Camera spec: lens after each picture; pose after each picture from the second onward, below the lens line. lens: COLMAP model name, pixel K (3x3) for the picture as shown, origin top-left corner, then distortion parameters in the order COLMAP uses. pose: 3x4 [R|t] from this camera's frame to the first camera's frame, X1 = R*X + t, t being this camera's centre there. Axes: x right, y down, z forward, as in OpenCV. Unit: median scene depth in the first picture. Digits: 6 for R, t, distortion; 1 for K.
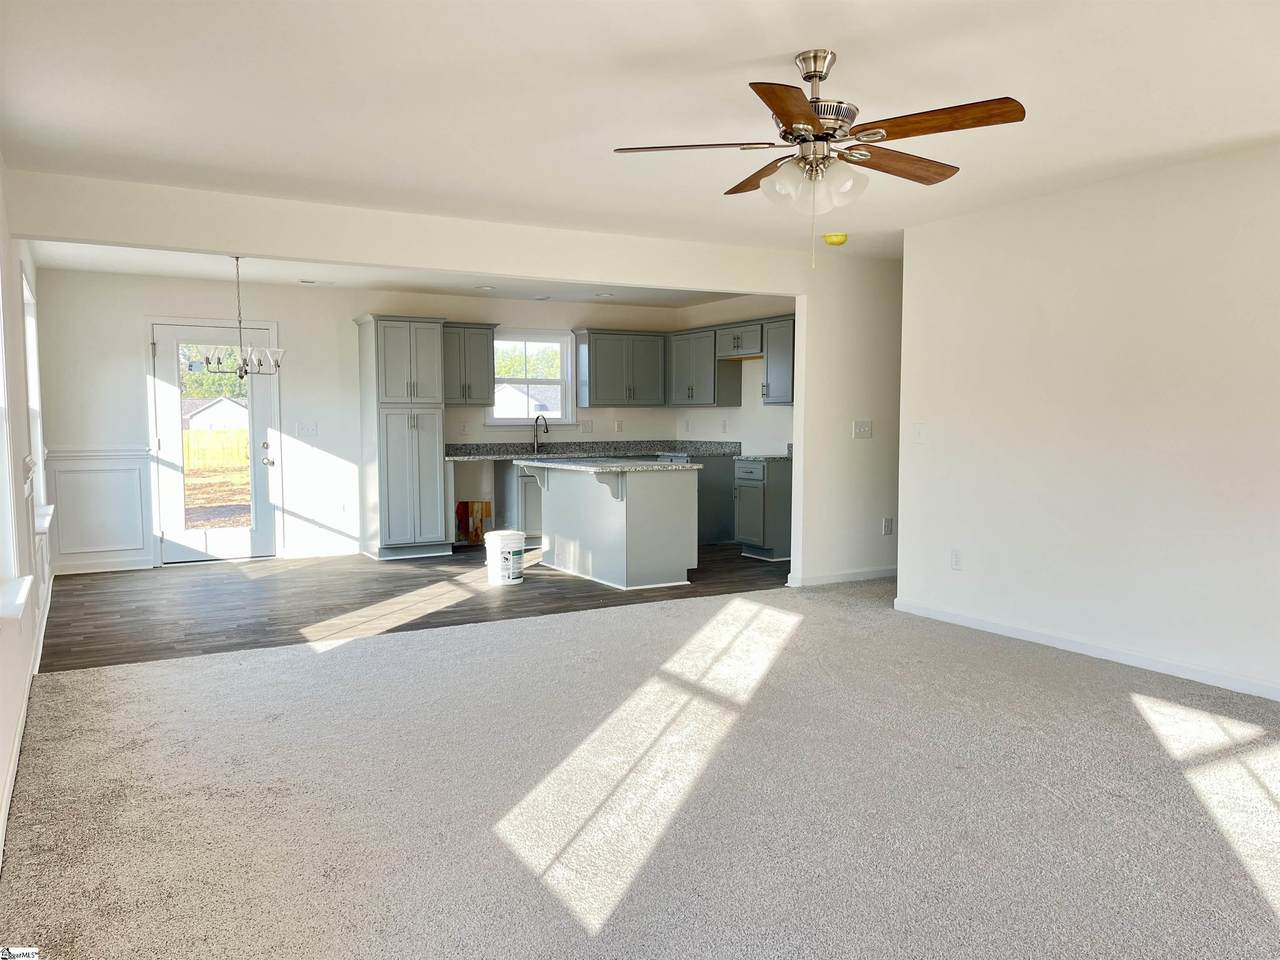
lens RADIAL K [[968.5, 0, 640.0], [0, 968.5, 480.0], [0, 0, 1]] dist [0.081723, -0.112631]
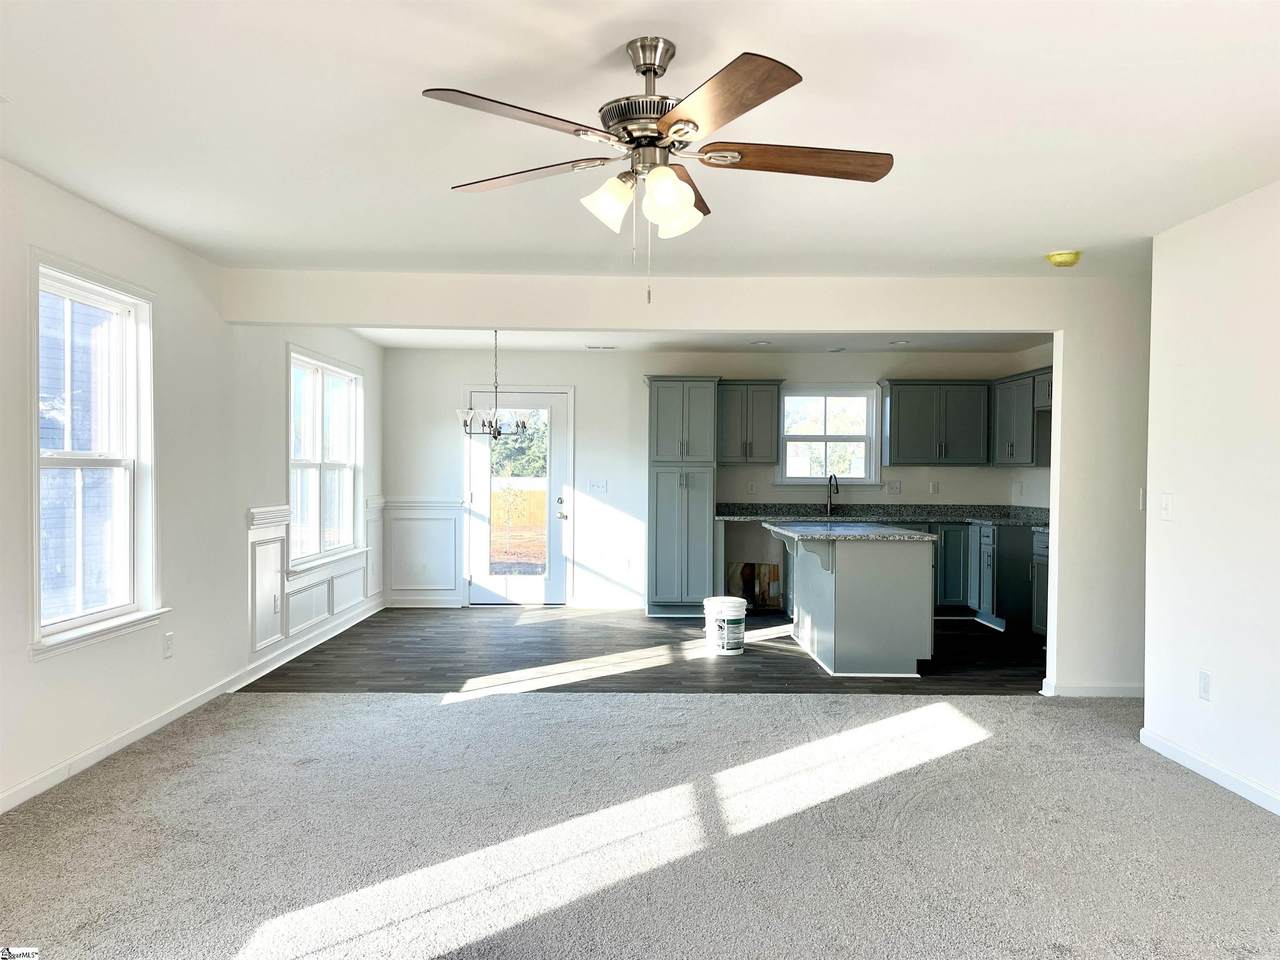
lens RADIAL K [[968.5, 0, 640.0], [0, 968.5, 480.0], [0, 0, 1]] dist [0.081723, -0.112631]
pose [[0.875582, 0.013863, -0.482870, 0.207812], [-0.041470, 0.998055, -0.046544, -0.012062], [0.481286, 0.060778, 0.874454, 0.109483]]
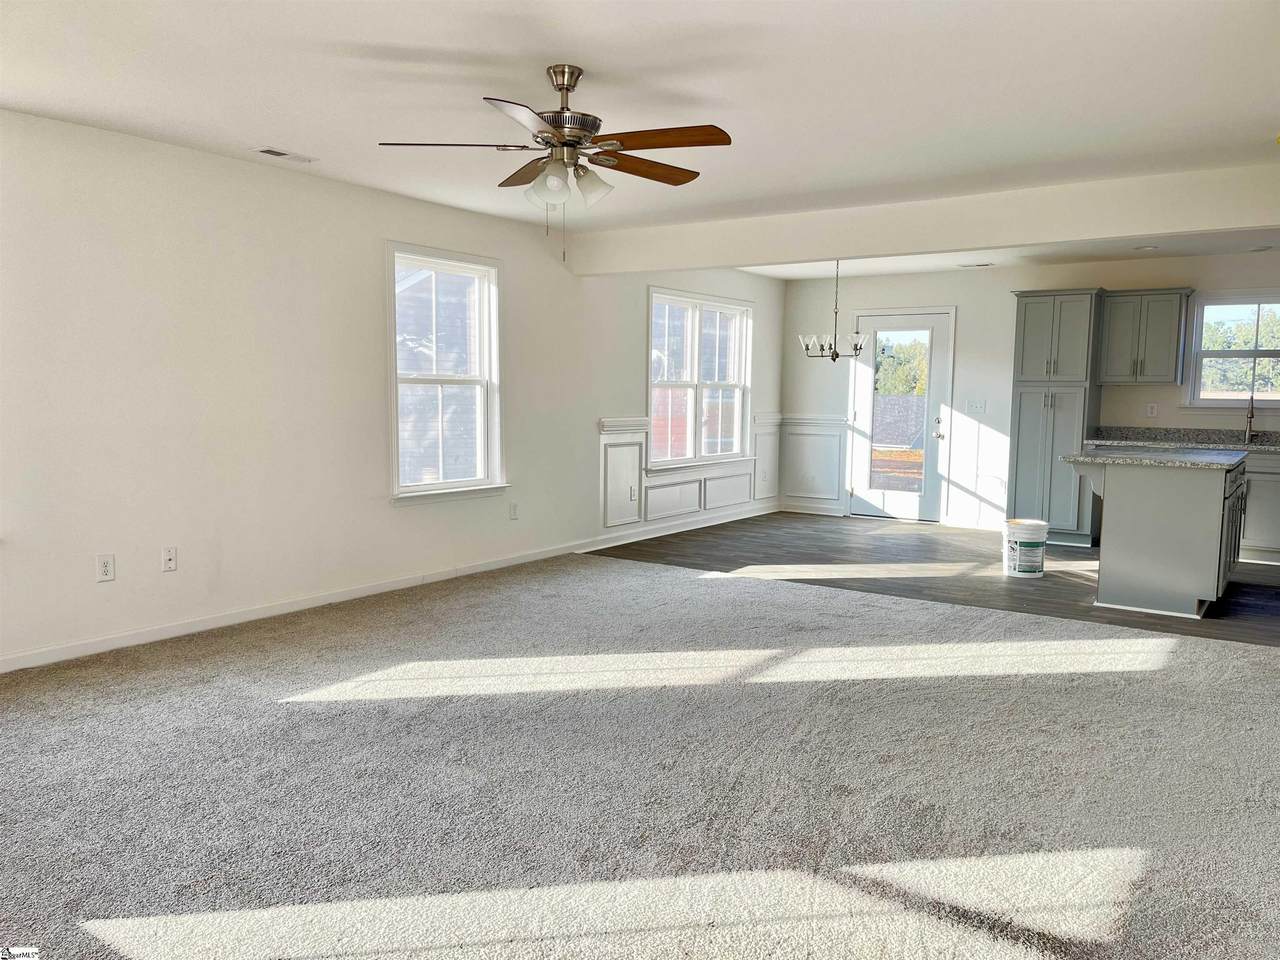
lens RADIAL K [[968.5, 0, 640.0], [0, 968.5, 480.0], [0, 0, 1]] dist [0.081723, -0.112631]
pose [[0.436210, 0.092220, -0.895107, 0.457218], [-0.071782, 0.995131, 0.067544, -0.018726], [0.896977, 0.034790, 0.440706, 0.219759]]
